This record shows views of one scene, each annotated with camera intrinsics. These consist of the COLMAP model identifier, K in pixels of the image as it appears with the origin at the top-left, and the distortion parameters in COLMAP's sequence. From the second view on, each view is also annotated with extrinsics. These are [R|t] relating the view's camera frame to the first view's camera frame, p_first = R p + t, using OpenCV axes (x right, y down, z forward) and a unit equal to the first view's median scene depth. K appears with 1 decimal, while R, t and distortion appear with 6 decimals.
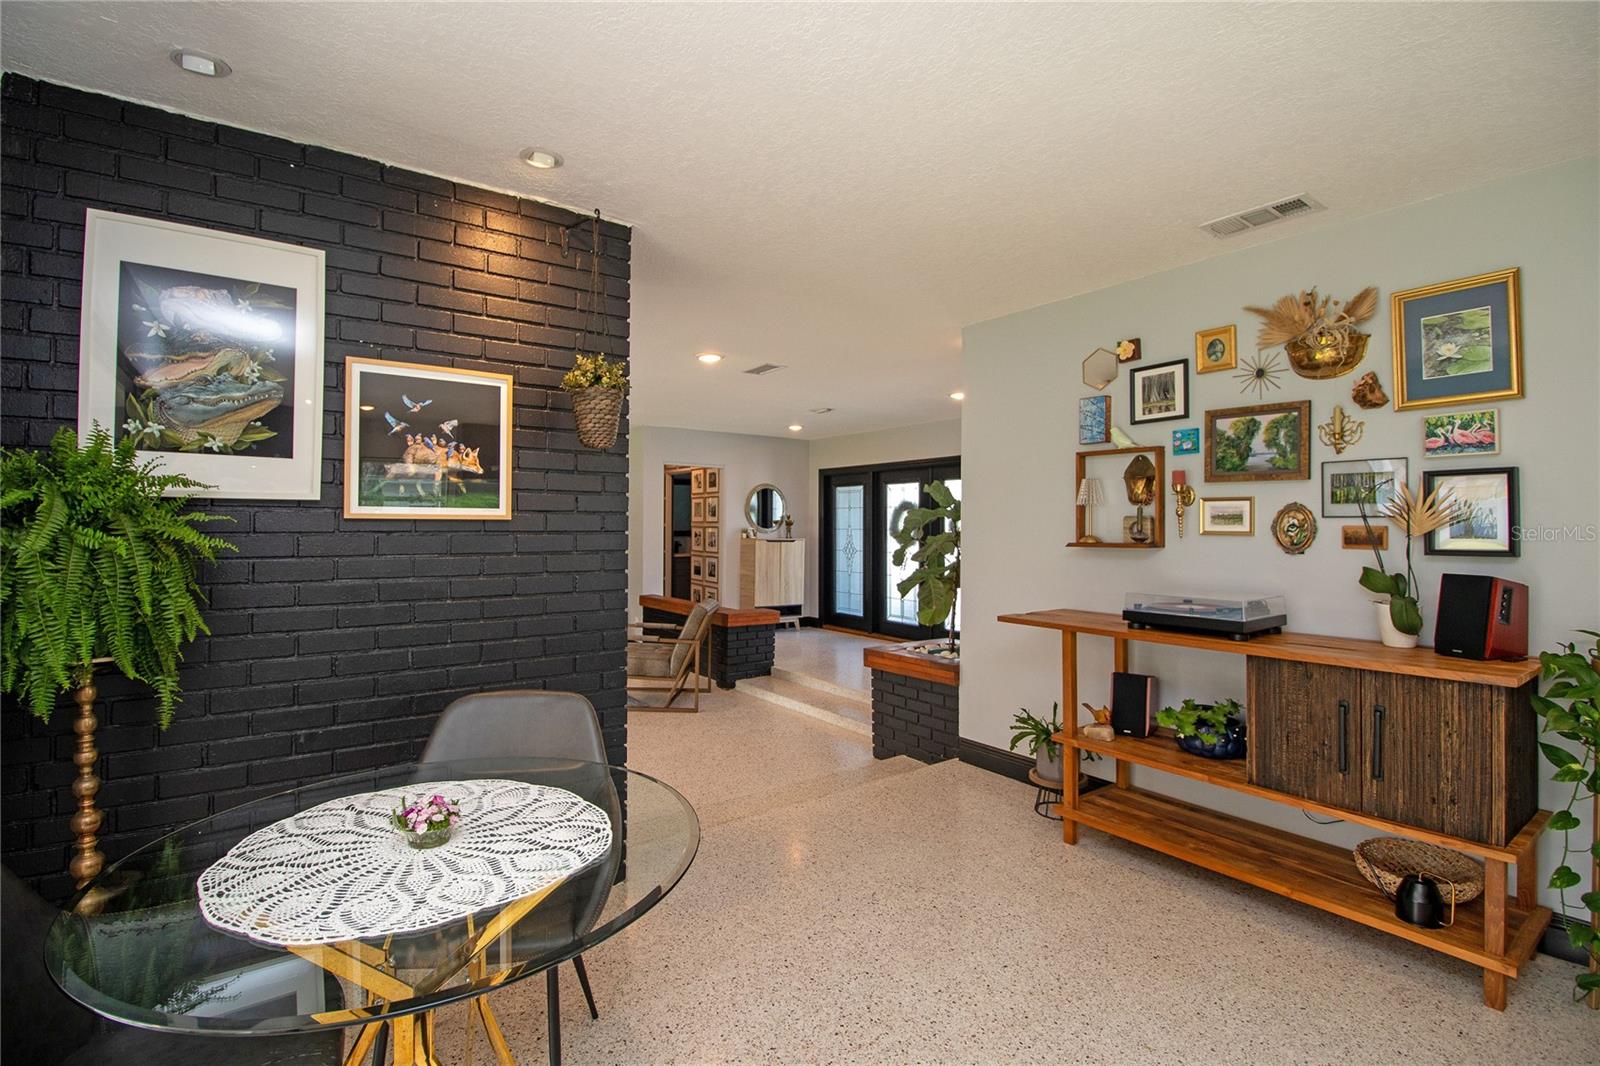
lens RADIAL K [[731.3, 0, 785.6], [0, 731.3, 518.8], [0, 0, 1]] dist [0.000367, -0.014574]
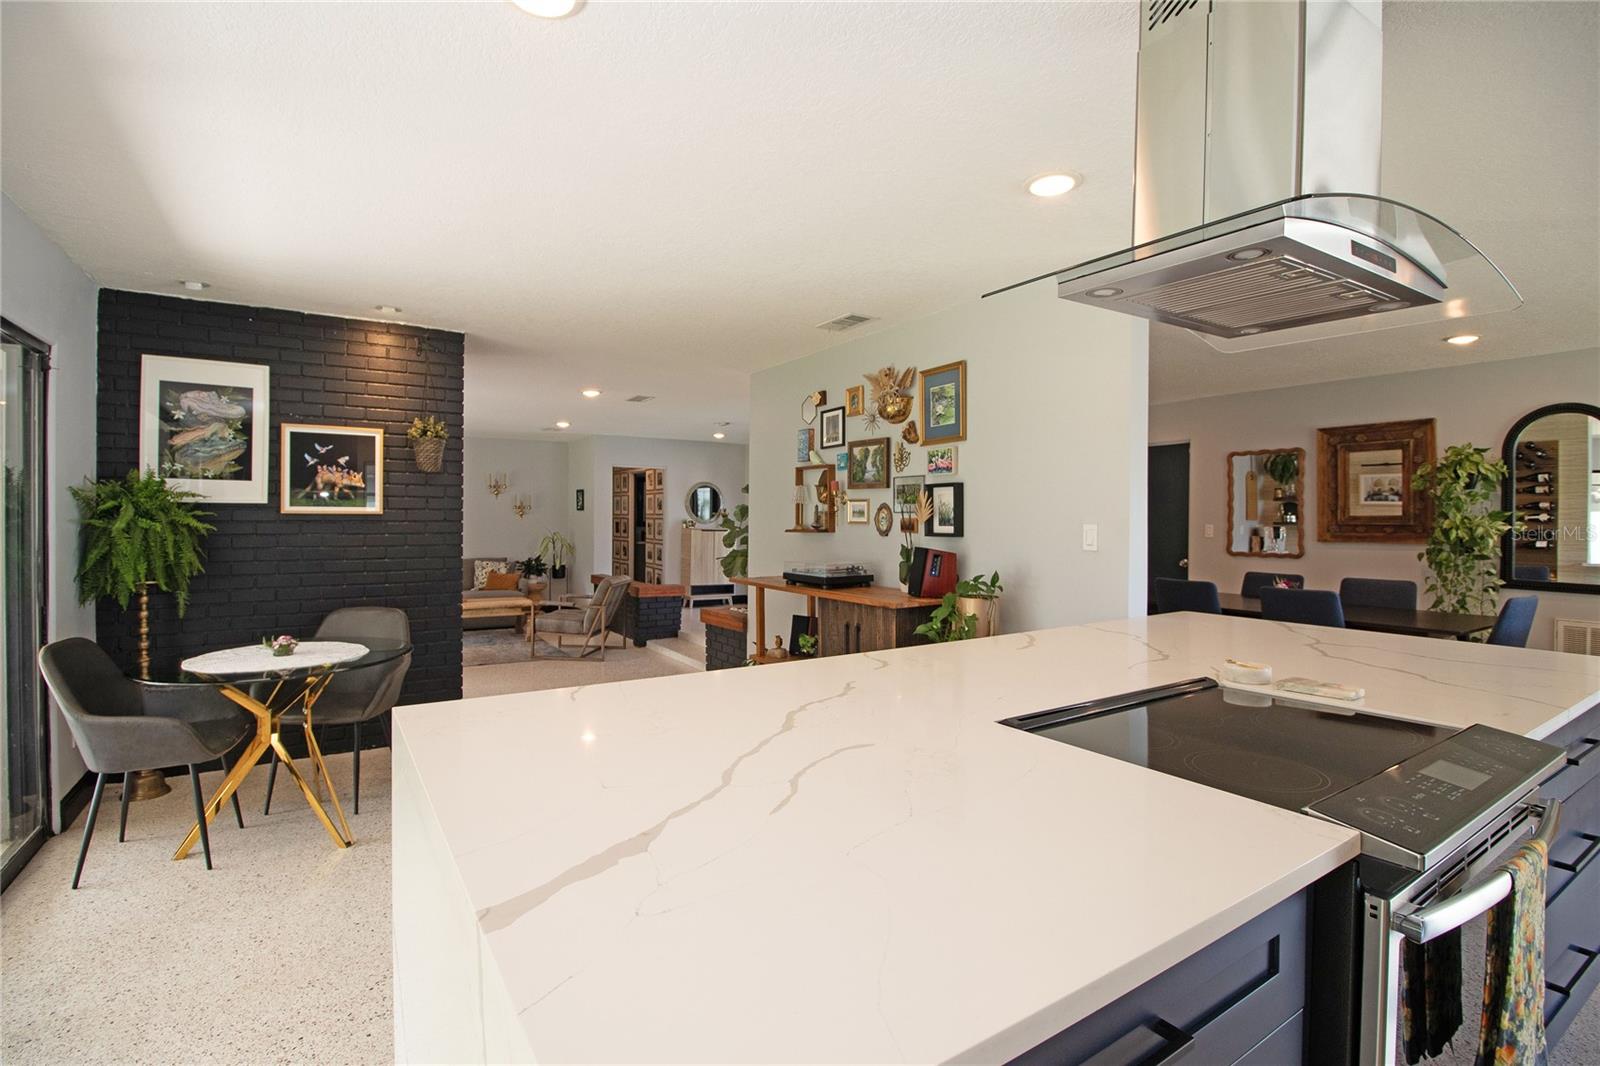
lens RADIAL K [[731.3, 0, 785.6], [0, 731.3, 518.8], [0, 0, 1]] dist [0.000367, -0.014574]
pose [[0.998094, 0.001273, -0.061695, 0.649324], [-0.000565, 0.999934, 0.011499, -0.007214], [0.061706, -0.011442, 0.998029, -0.625319]]
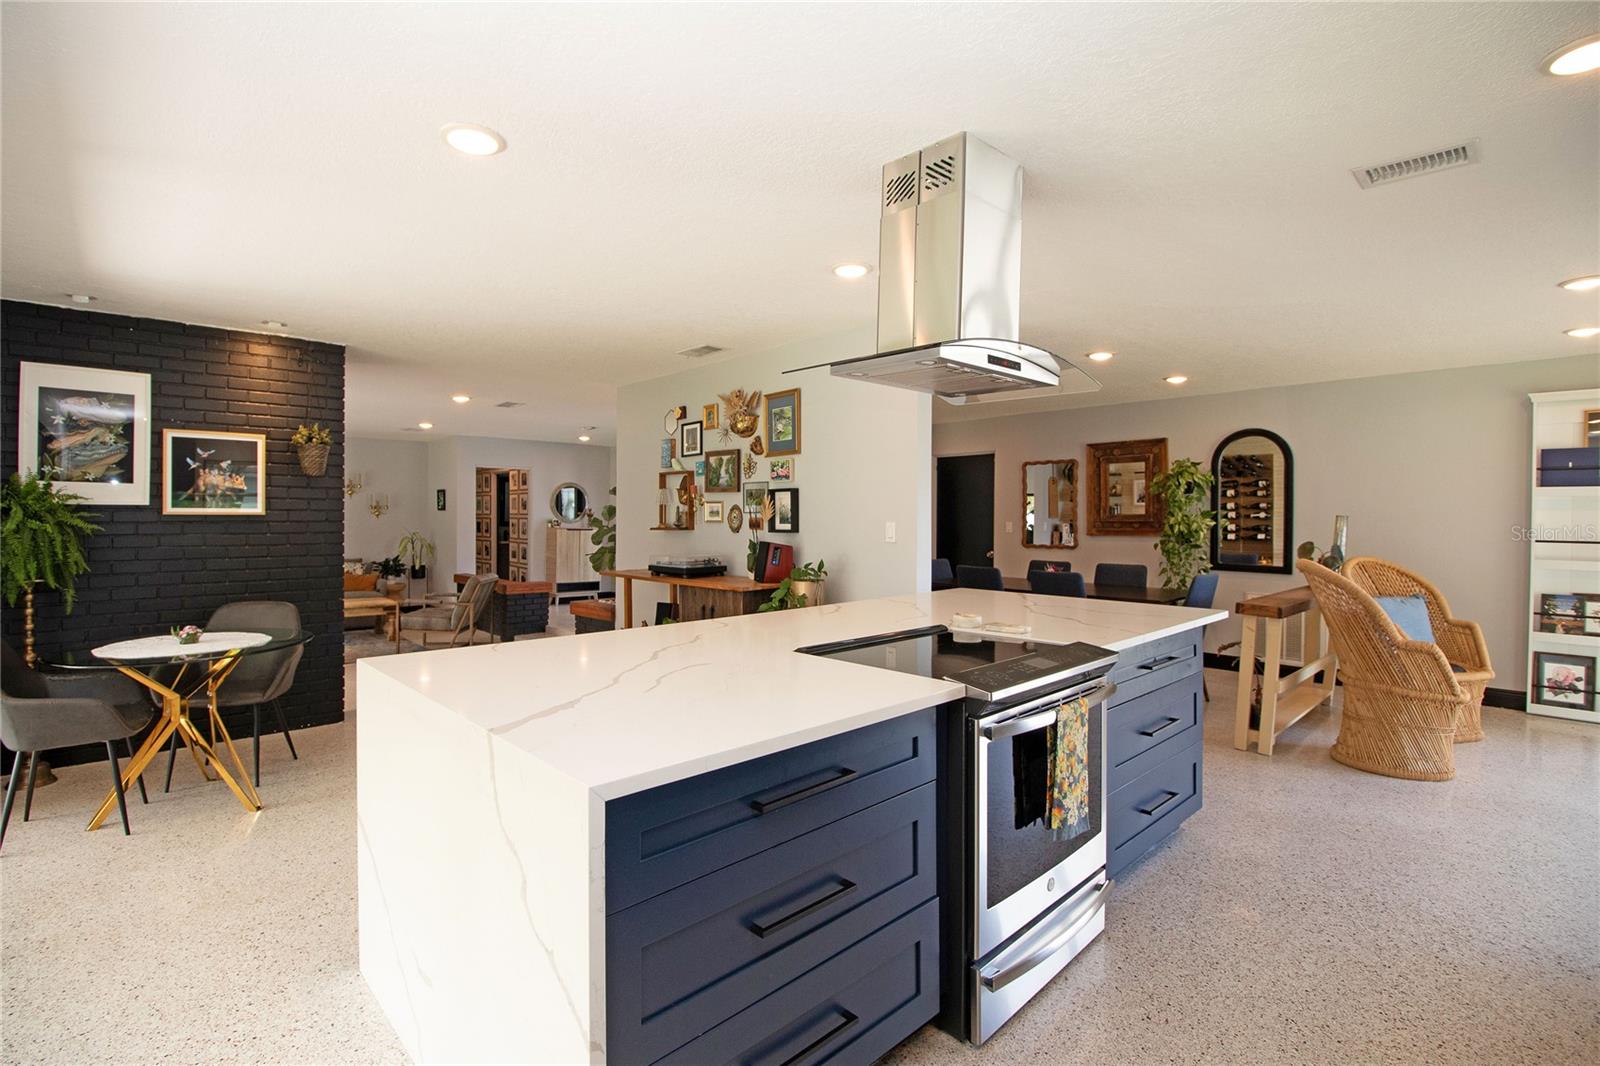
lens RADIAL K [[731.3, 0, 785.6], [0, 731.3, 518.8], [0, 0, 1]] dist [0.000367, -0.014574]
pose [[0.992491, -0.001846, 0.122305, 0.664218], [0.000279, 0.999918, 0.012829, -0.011191], [-0.122318, -0.012699, 0.992410, -0.922879]]
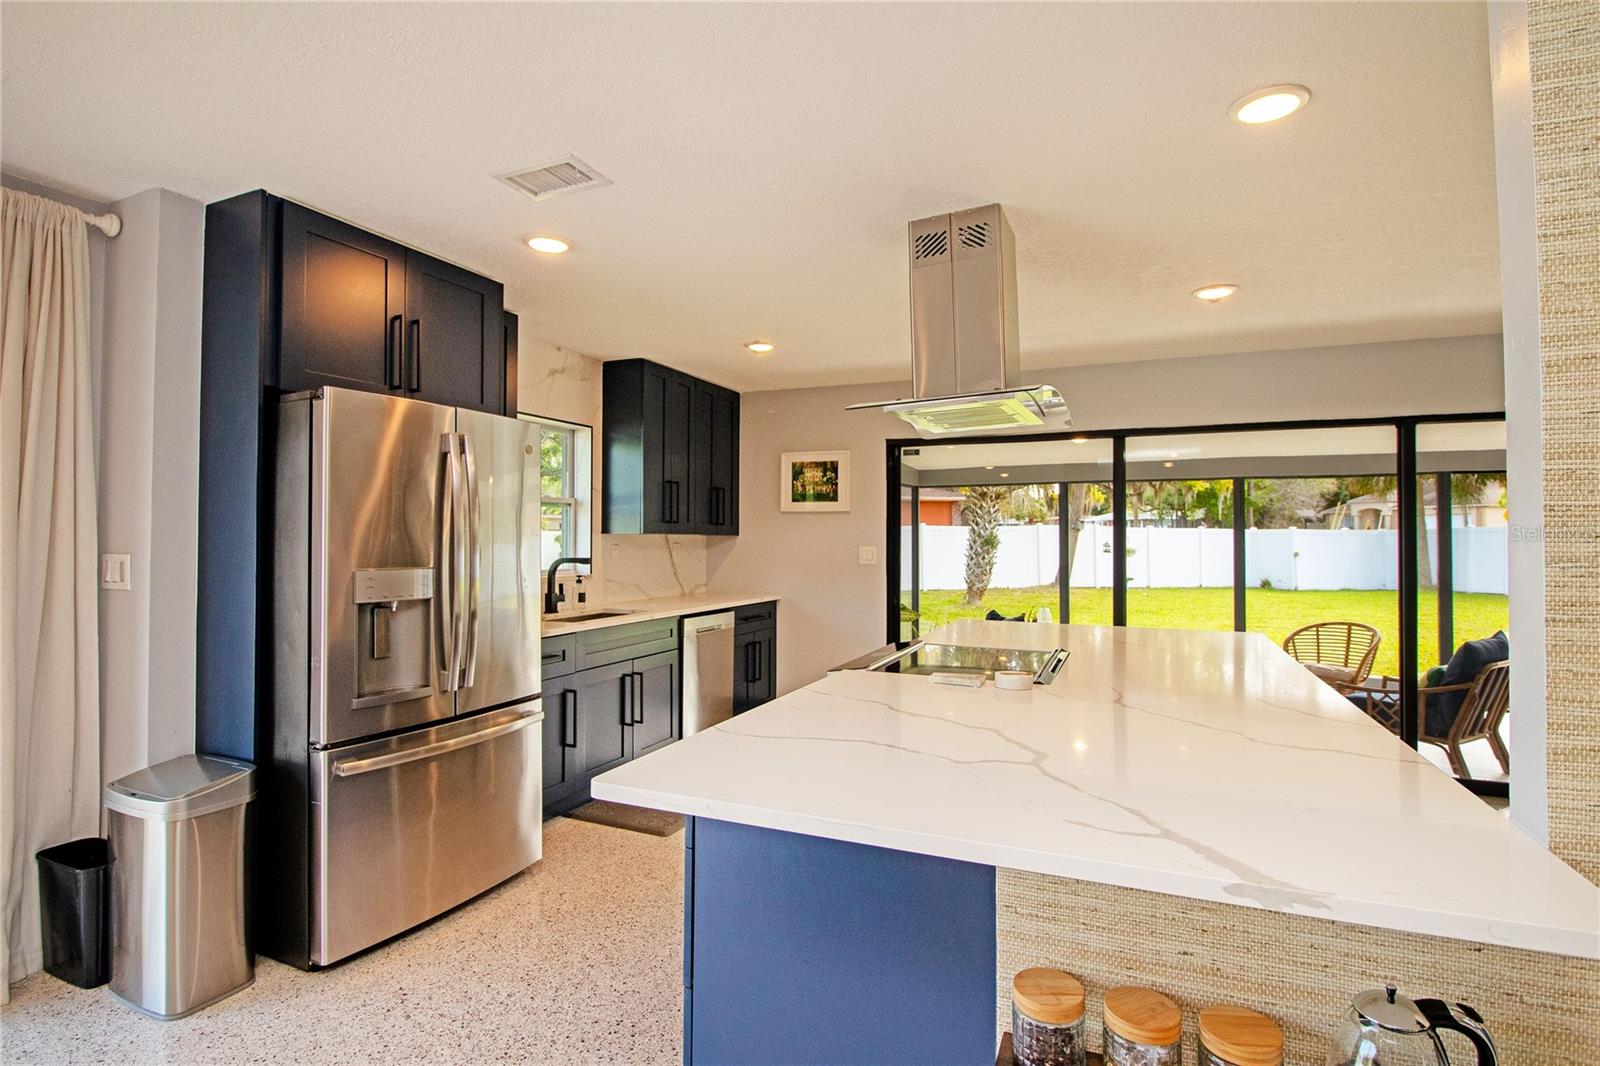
lens RADIAL K [[795.2, 0, 787.8], [0, 795.2, 523.6], [0, 0, 1]] dist [0.006771, -0.016790]
pose [[-0.868301, -0.014995, -0.495810, 1.753938], [-0.002119, 0.999646, -0.026522, 0.003552], [0.496033, -0.021978, -0.868026, 0.812316]]
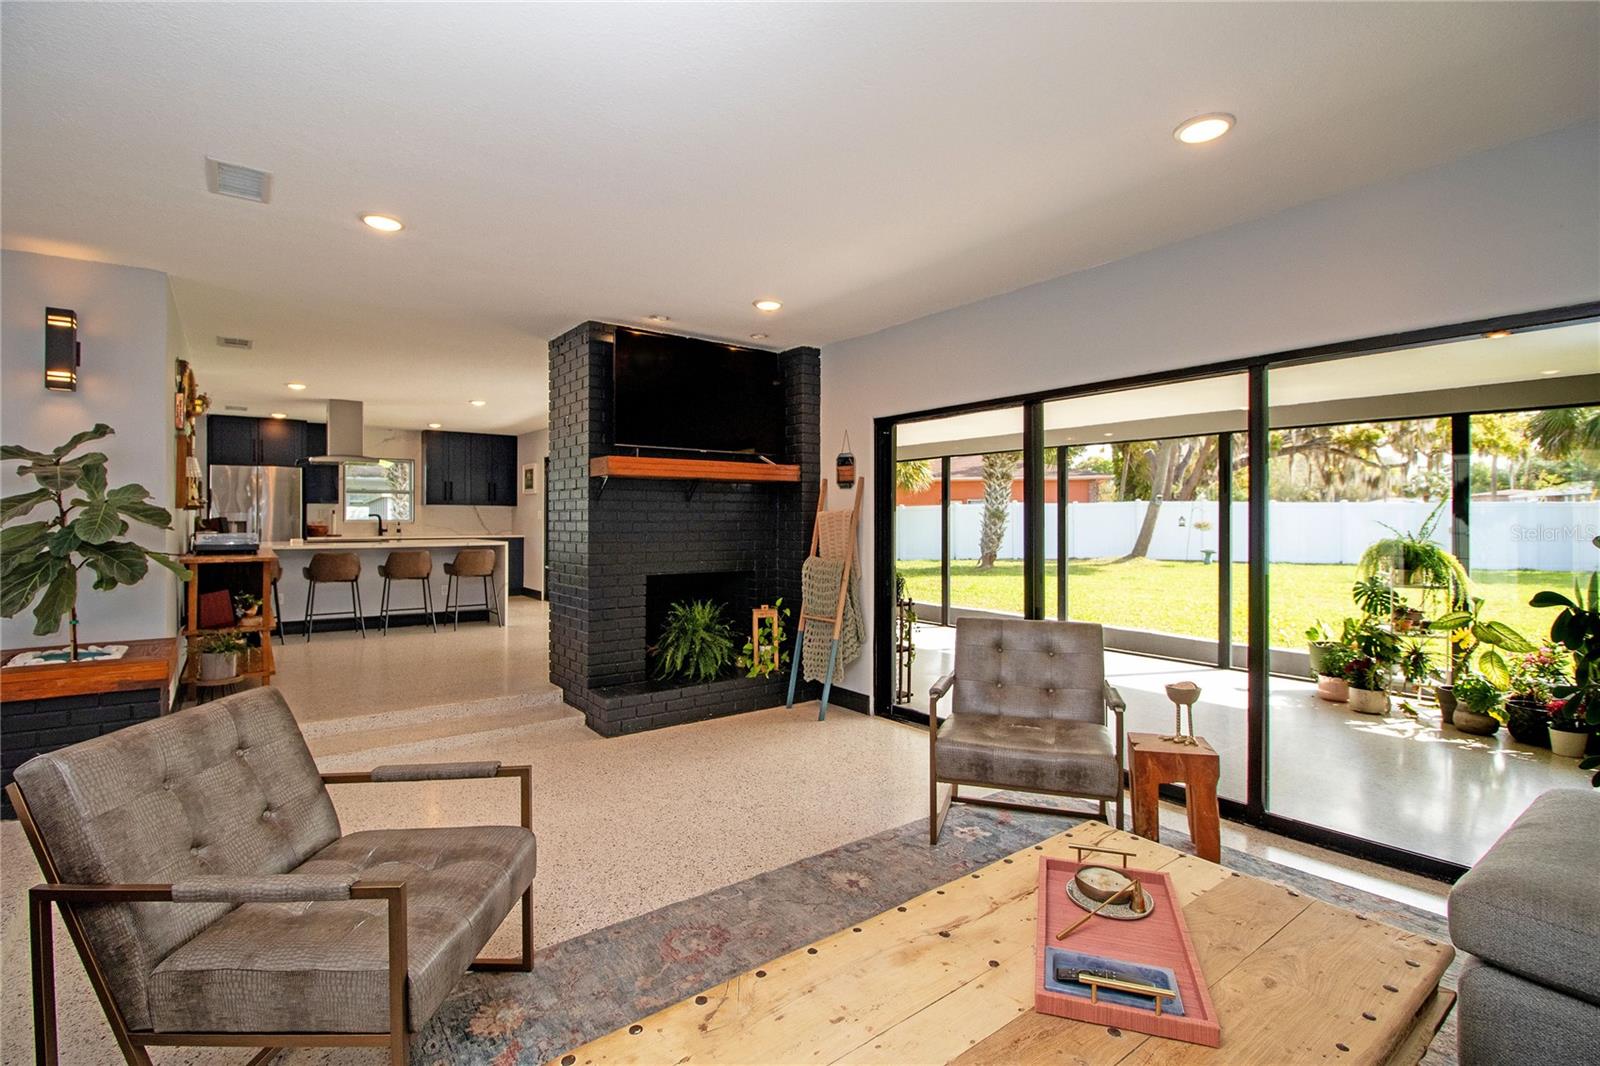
lens RADIAL K [[731.3, 0, 785.6], [0, 731.3, 518.8], [0, 0, 1]] dist [0.000367, -0.014574]
pose [[-0.999843, -0.005362, -0.016873, -0.707879], [-0.005244, 0.999962, -0.006989, 0.072542], [0.016909, -0.006900, -0.999833, 3.013177]]
